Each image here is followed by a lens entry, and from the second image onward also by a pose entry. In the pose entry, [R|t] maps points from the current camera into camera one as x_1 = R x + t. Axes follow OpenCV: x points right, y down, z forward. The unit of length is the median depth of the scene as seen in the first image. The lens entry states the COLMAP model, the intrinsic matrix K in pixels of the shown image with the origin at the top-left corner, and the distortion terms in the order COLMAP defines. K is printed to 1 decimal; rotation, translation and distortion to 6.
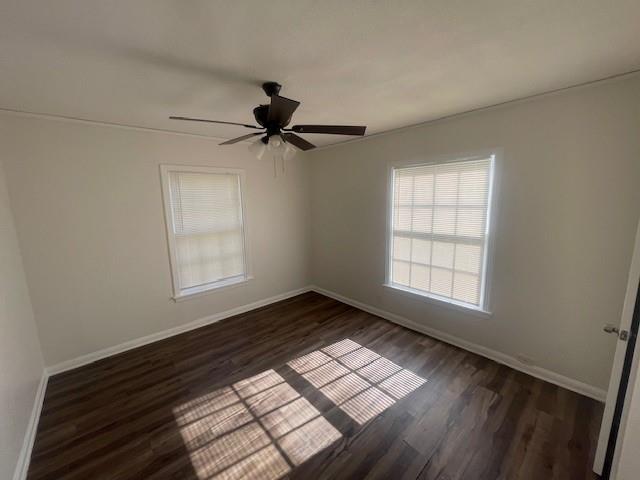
lens RADIAL K [[256.9, 0, 317.9], [0, 256.9, 241.1], [0, 0, 1]] dist [0.000450, 0.000040]
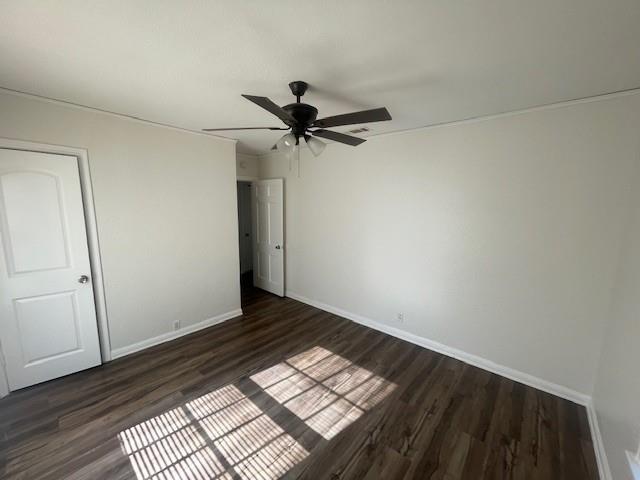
lens RADIAL K [[256.9, 0, 317.9], [0, 256.9, 241.1], [0, 0, 1]] dist [0.000450, 0.000040]
pose [[-0.992017, 0.023453, -0.123907, -0.095168], [-0.015409, 0.952648, 0.303685, -0.283446], [0.125162, 0.303169, -0.944681, 1.833646]]
